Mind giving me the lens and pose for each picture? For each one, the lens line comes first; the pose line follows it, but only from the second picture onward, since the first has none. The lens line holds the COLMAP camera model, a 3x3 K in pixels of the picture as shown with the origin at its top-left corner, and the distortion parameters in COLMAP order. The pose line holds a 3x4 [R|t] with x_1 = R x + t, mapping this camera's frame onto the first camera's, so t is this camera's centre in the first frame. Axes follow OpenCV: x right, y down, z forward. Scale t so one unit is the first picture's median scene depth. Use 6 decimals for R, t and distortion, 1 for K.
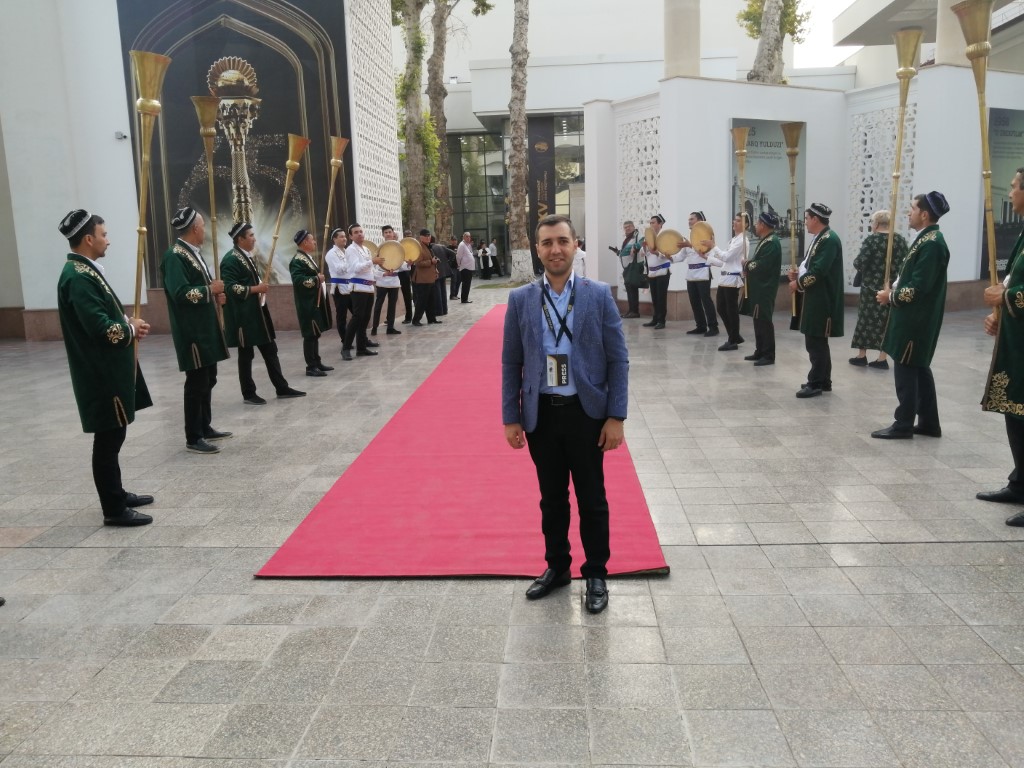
lens RADIAL K [[823.9, 0, 512.0], [0, 823.9, 384.0], [0, 0, 1]] dist [-0.007524, 0.000004]
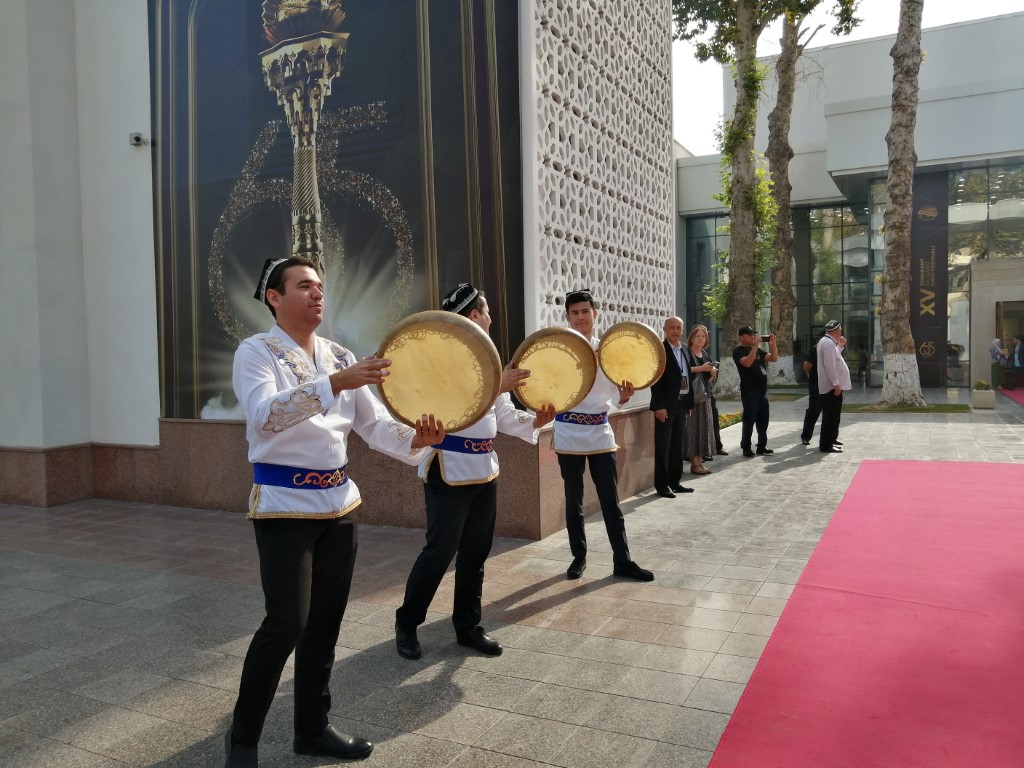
lens RADIAL K [[823.9, 0, 512.0], [0, 823.9, 384.0], [0, 0, 1]] dist [-0.007524, 0.000004]
pose [[0.918006, 0.028517, -0.395539, -0.012964], [-0.075792, 0.991642, -0.104412, -0.050424], [0.389255, 0.125830, 0.912495, 0.303795]]
